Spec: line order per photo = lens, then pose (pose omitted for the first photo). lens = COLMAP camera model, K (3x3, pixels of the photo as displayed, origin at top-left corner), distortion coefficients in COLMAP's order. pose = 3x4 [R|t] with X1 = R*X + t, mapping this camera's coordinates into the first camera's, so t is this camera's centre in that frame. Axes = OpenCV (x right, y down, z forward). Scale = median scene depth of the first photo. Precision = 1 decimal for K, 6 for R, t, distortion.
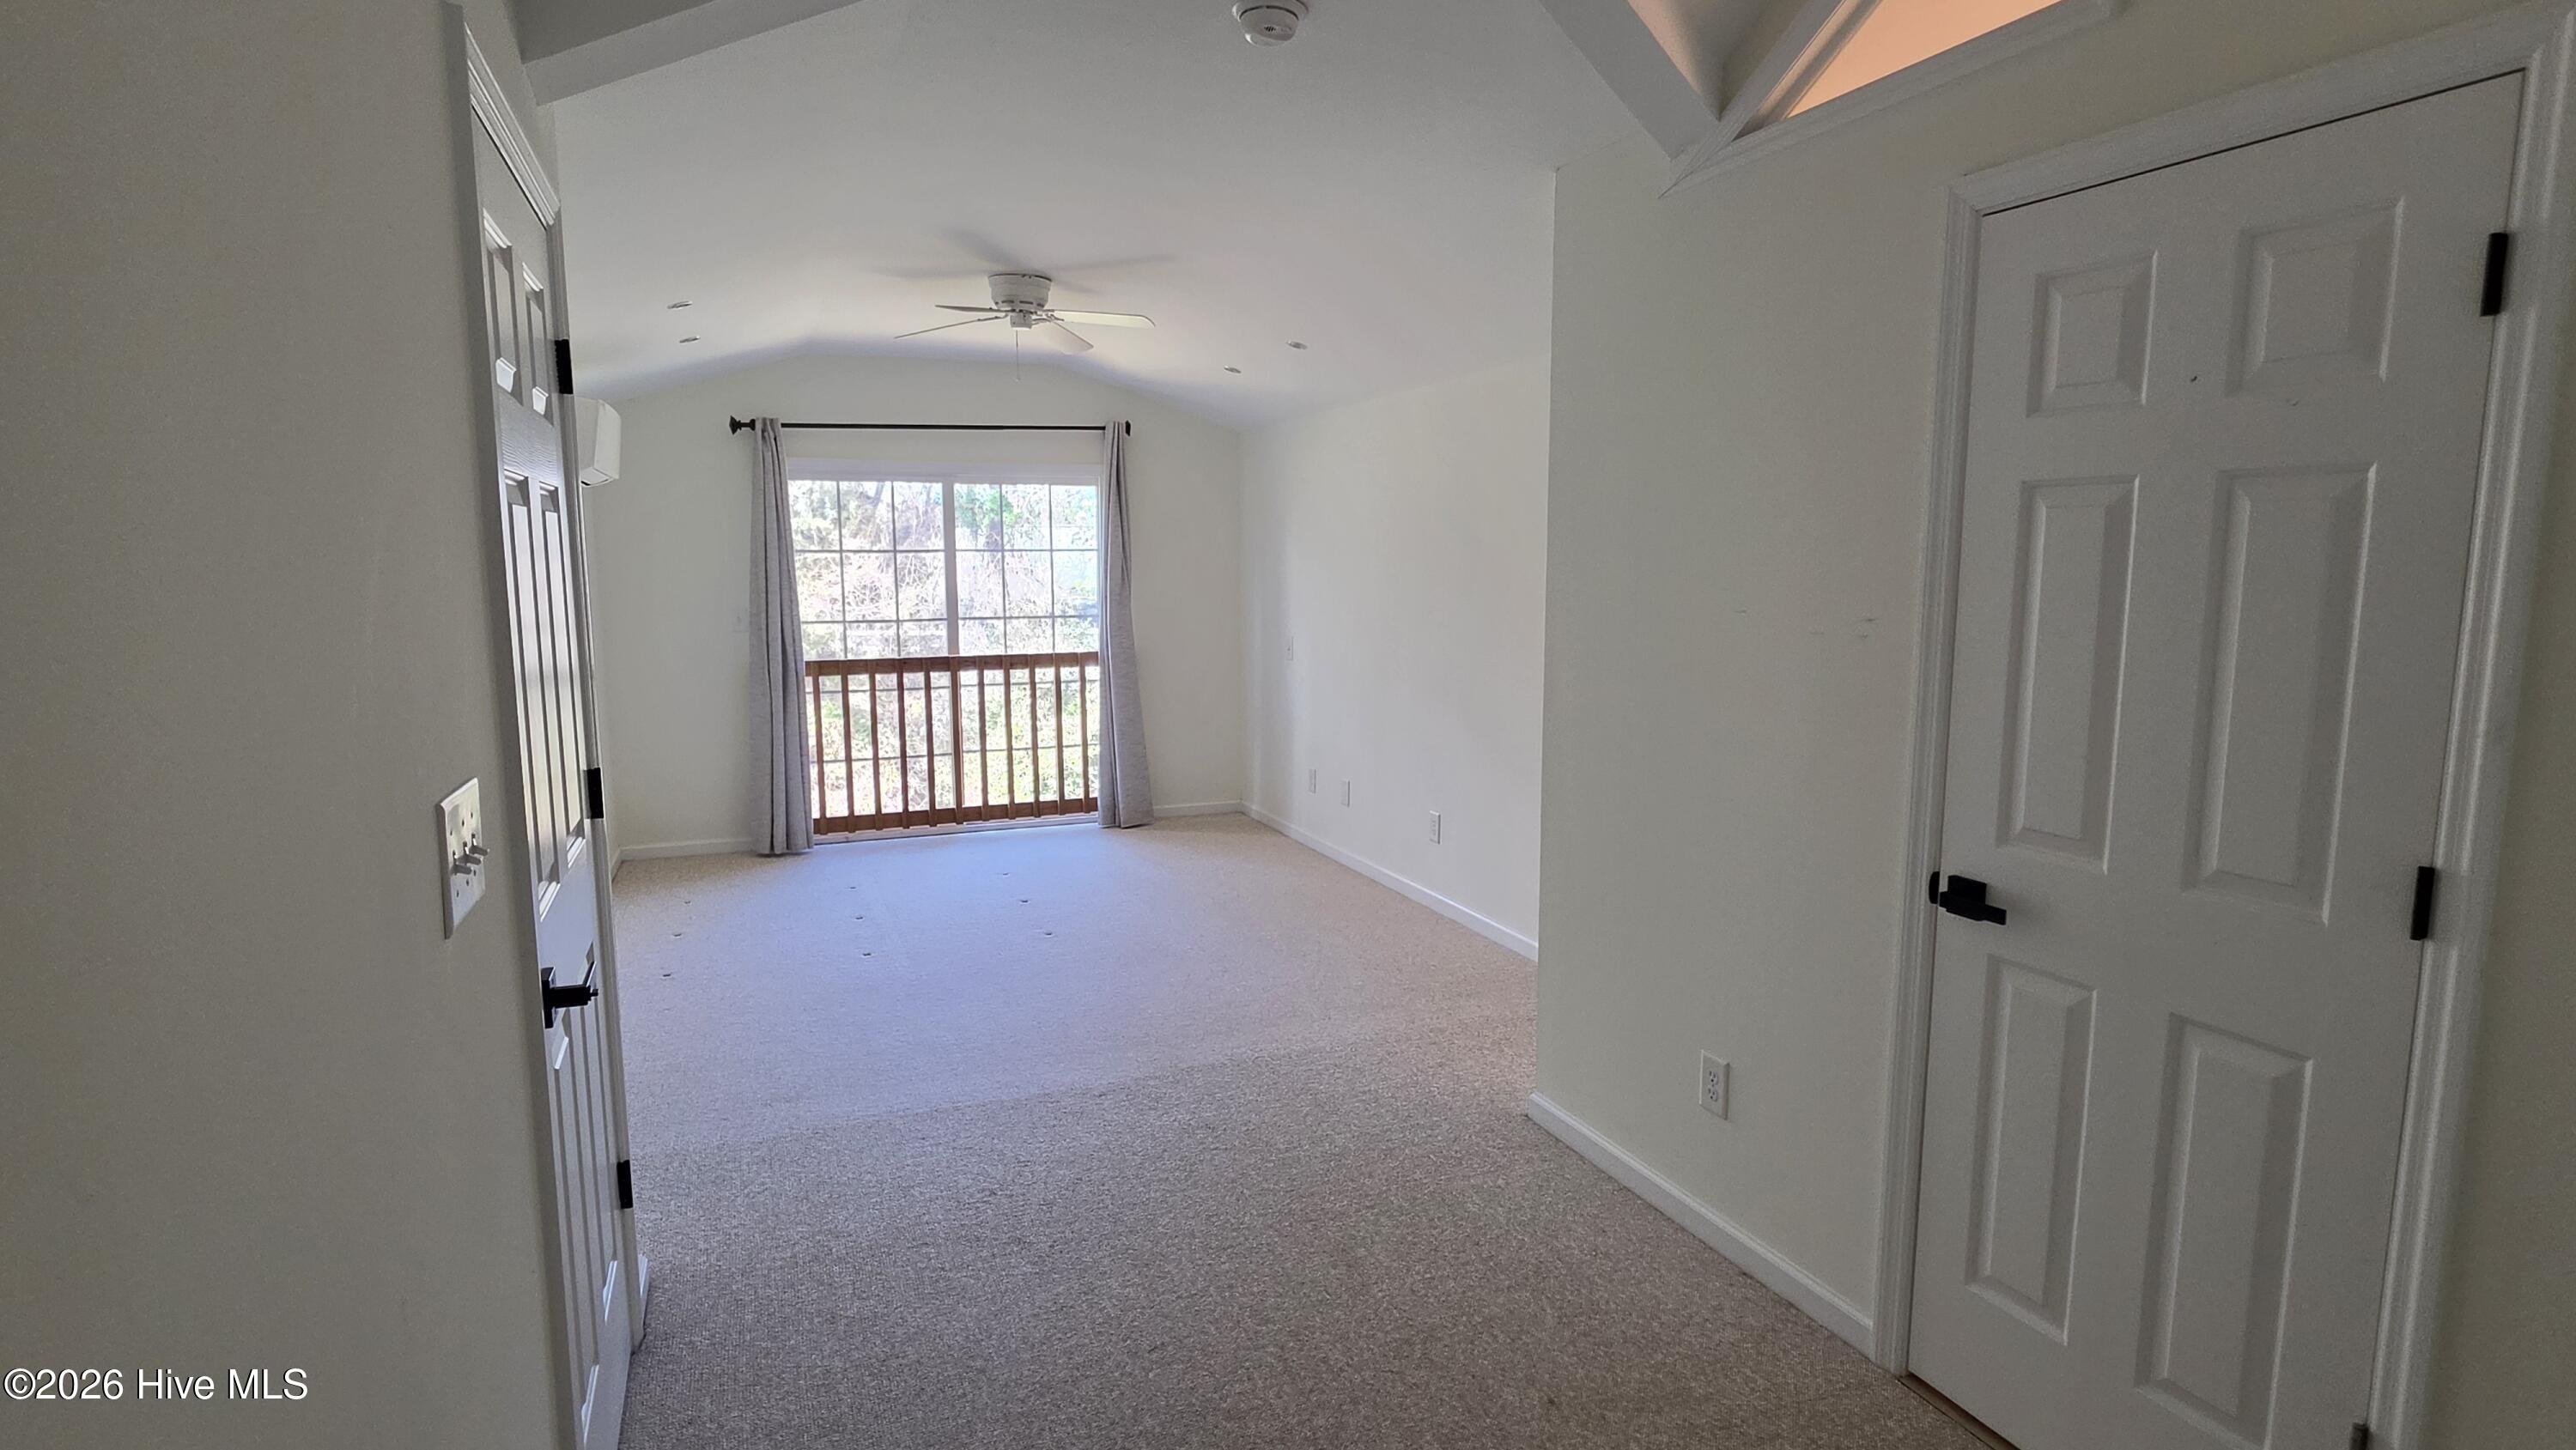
lens RADIAL K [[1303.3, 0, 1288.0], [0, 1303.3, 725.0], [0, 0, 1]] dist [-0.000262, 0.001206]
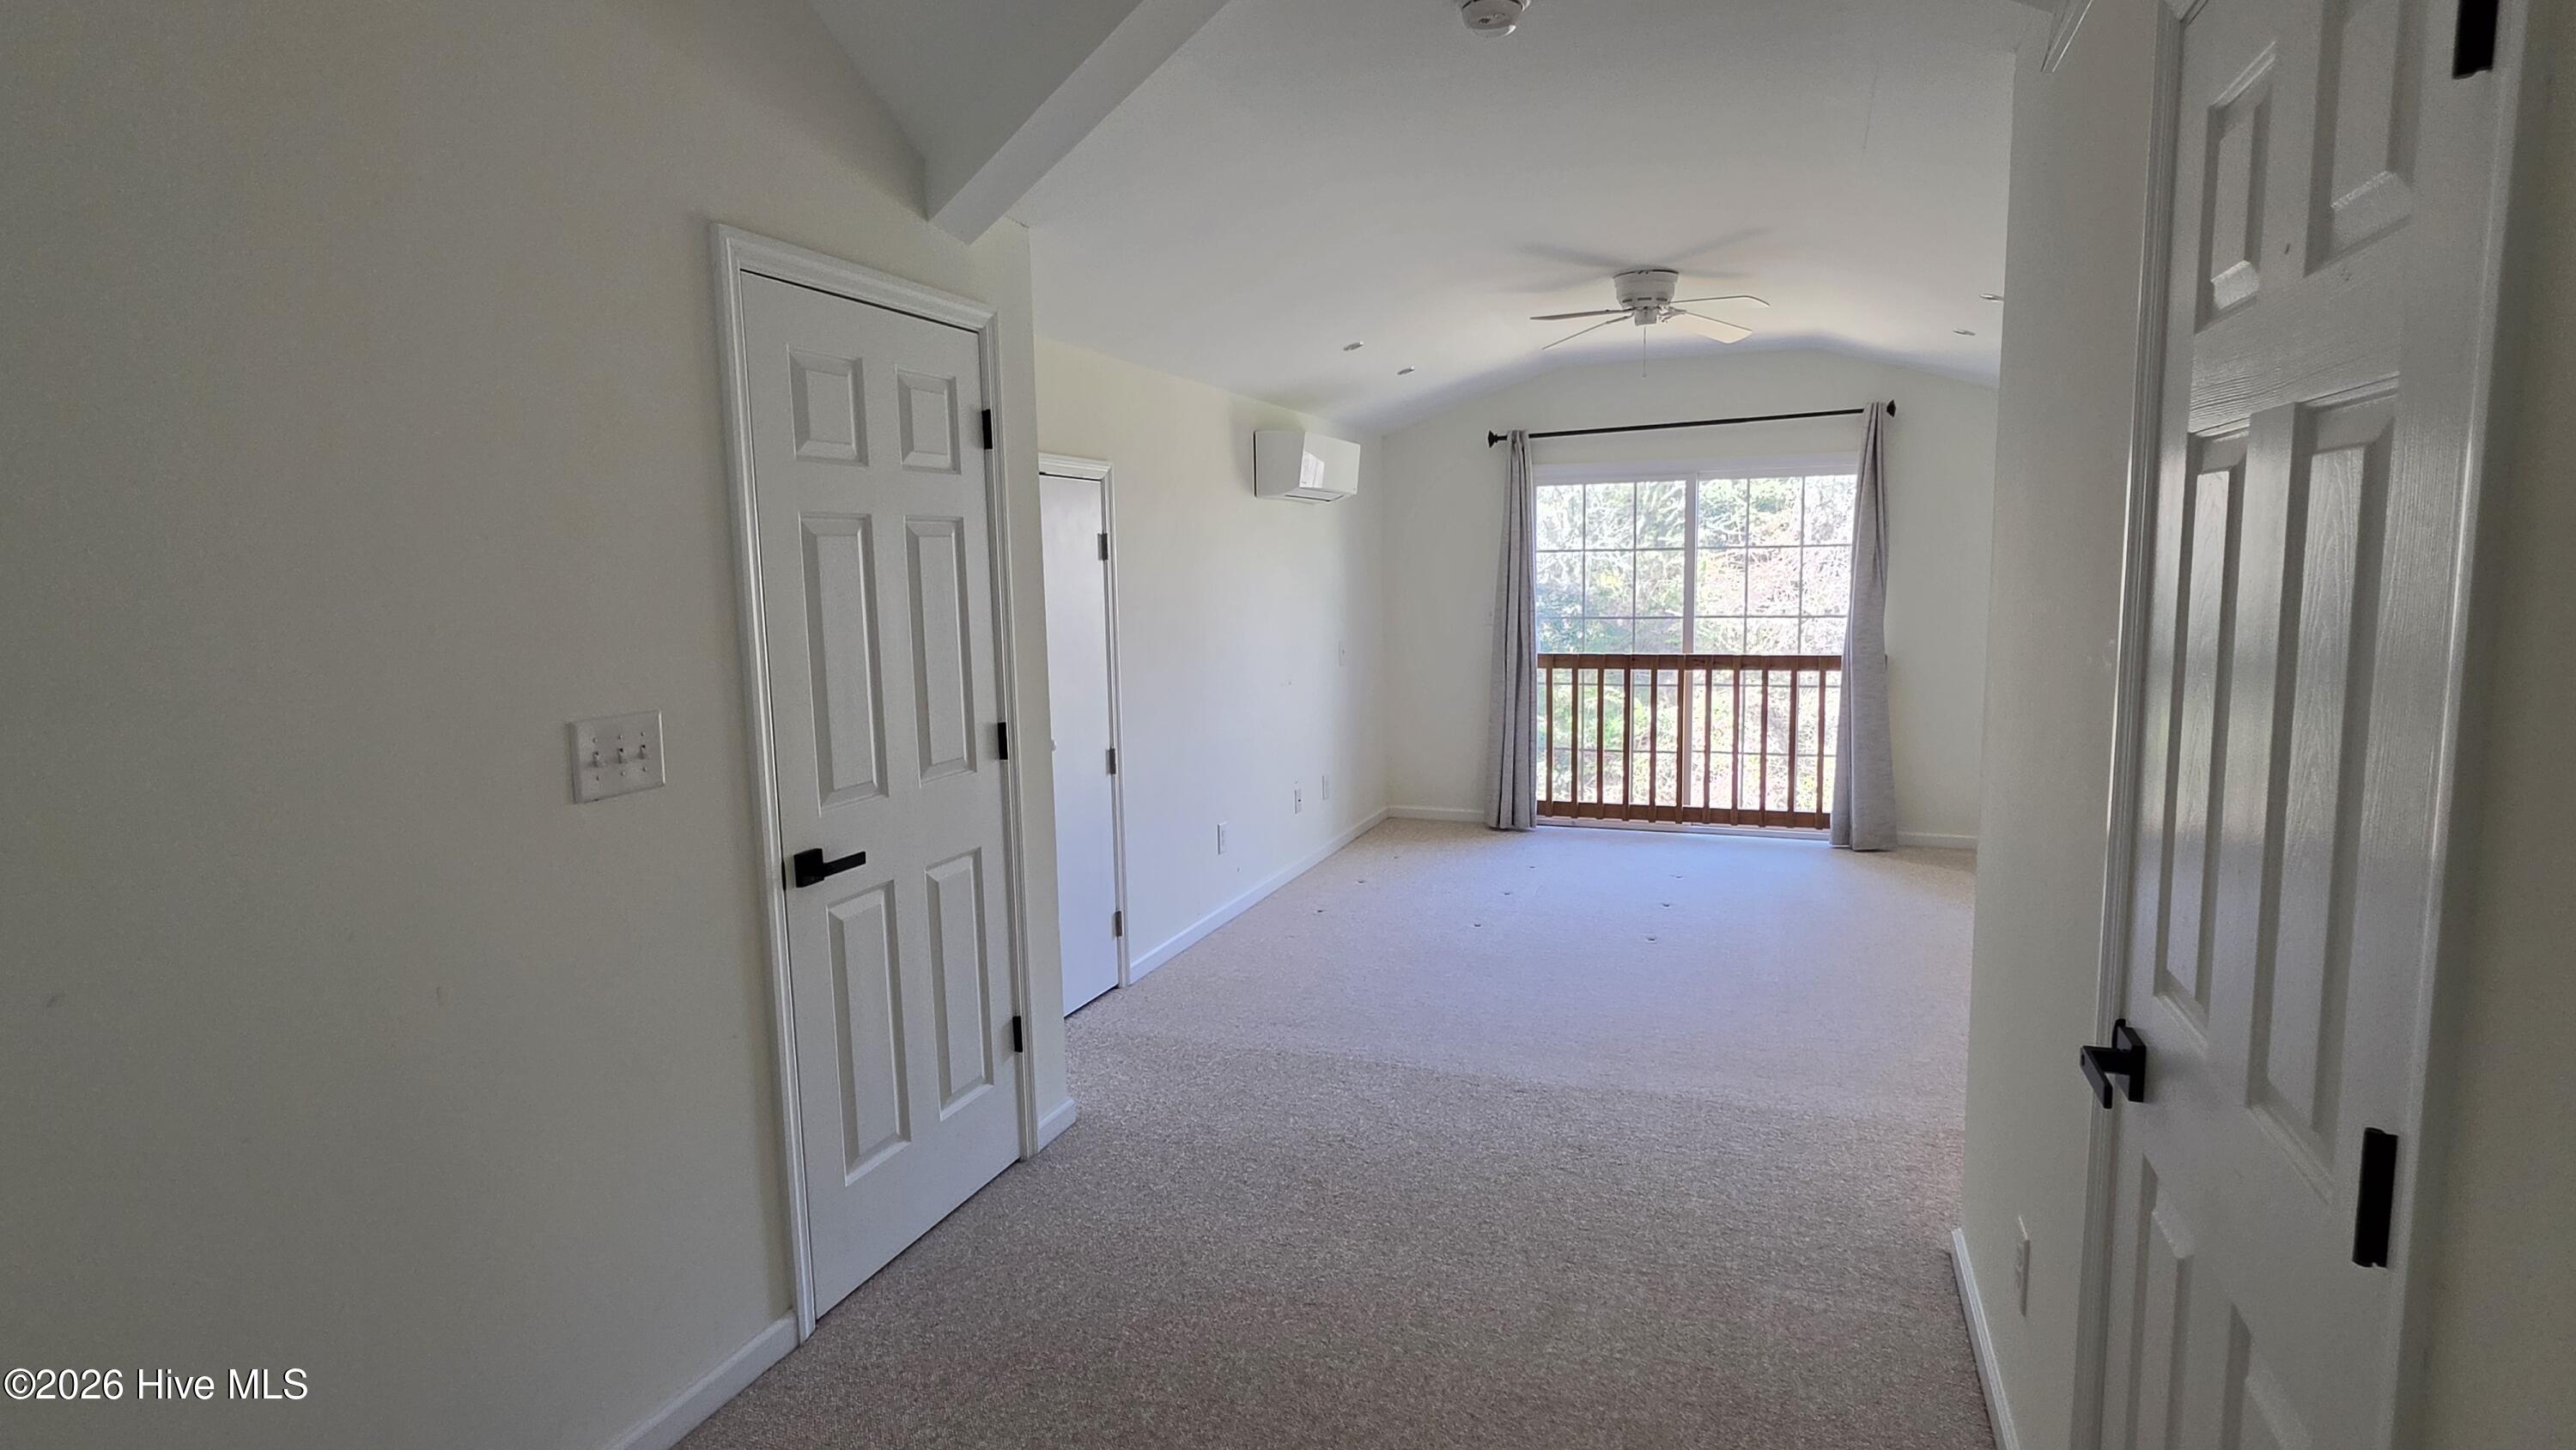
lens RADIAL K [[1303.3, 0, 1288.0], [0, 1303.3, 725.0], [0, 0, 1]] dist [-0.000262, 0.001206]
pose [[0.731469, 0.073360, -0.677917, 0.202435], [-0.069806, 0.997029, 0.032572, -0.010420], [0.678292, 0.023497, 0.734416, 0.066329]]
